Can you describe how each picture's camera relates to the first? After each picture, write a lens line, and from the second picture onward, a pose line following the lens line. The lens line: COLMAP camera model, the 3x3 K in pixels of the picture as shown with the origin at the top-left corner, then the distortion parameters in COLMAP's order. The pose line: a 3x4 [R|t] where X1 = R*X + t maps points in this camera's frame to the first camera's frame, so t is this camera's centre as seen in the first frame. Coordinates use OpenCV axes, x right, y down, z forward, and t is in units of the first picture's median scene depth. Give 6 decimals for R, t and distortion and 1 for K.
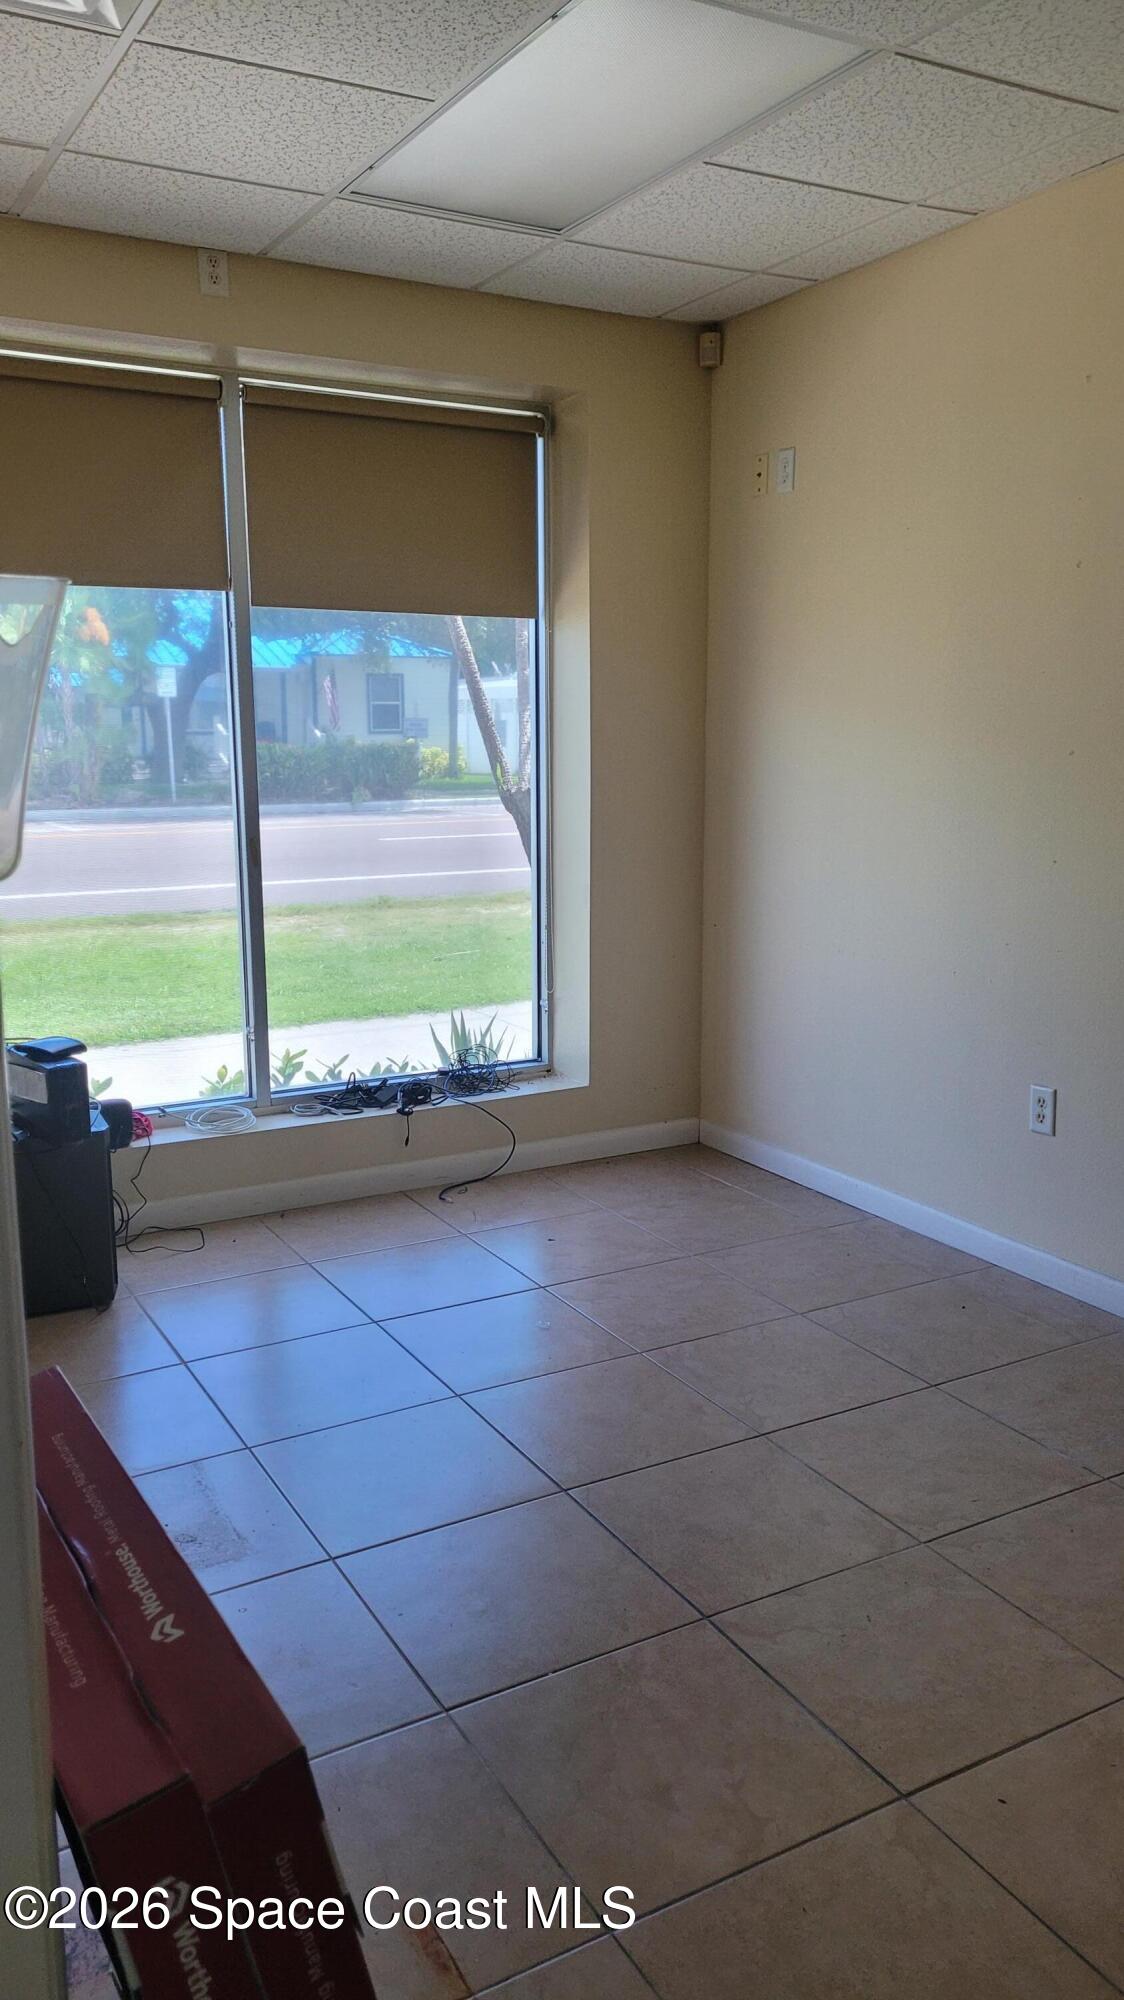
lens RADIAL K [[1490.2, 0, 553.0], [0, 1490.2, 993.0], [0, 0, 1]] dist [0.060670, -0.066809]
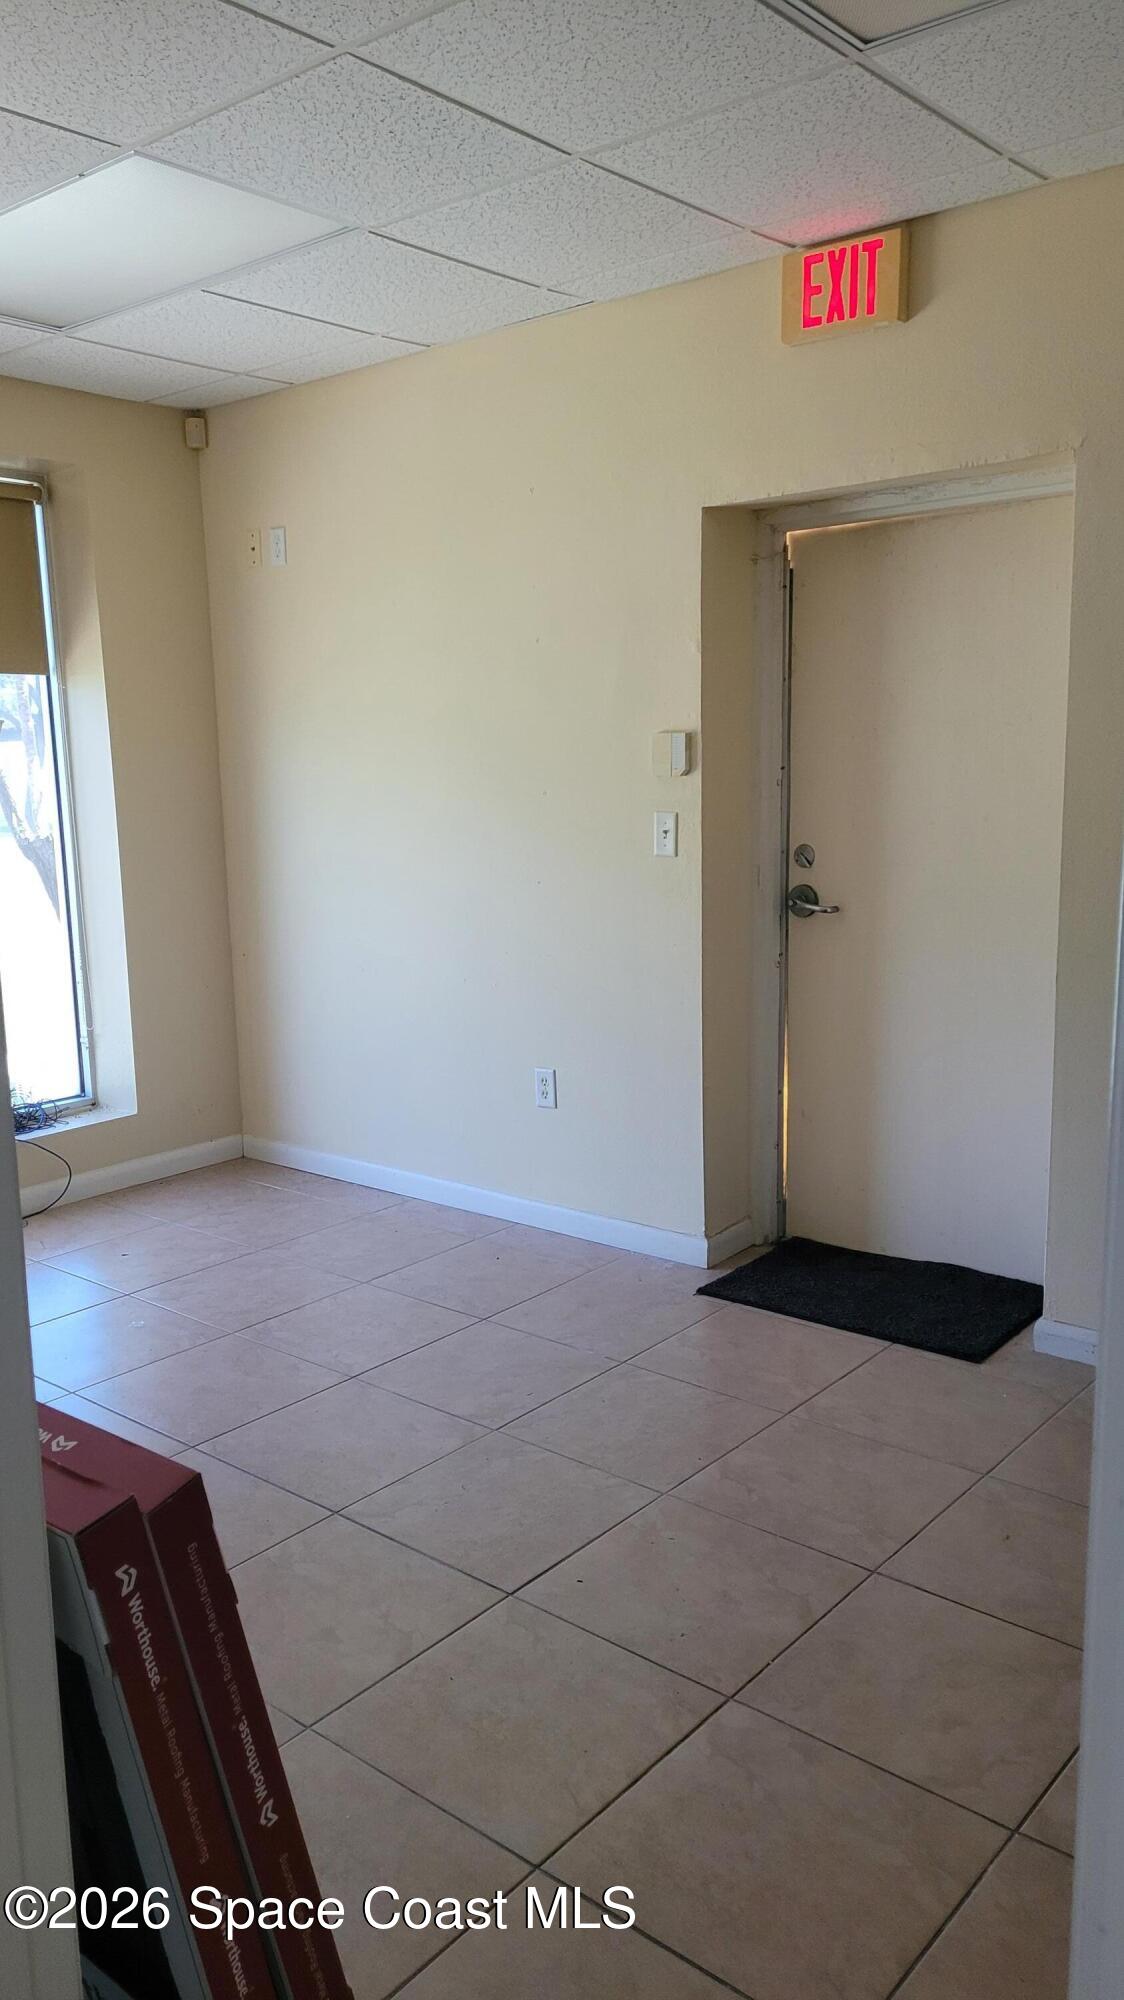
lens RADIAL K [[1491.2, 0, 562.0], [0, 1491.2, 1000.0], [0, 0, 1]] dist [0.004693, 0.002484]
pose [[0.934721, -0.074781, 0.347426, -0.068047], [0.081028, 0.996706, -0.003465, 0.012018], [-0.346022, 0.031389, 0.937701, -0.123588]]
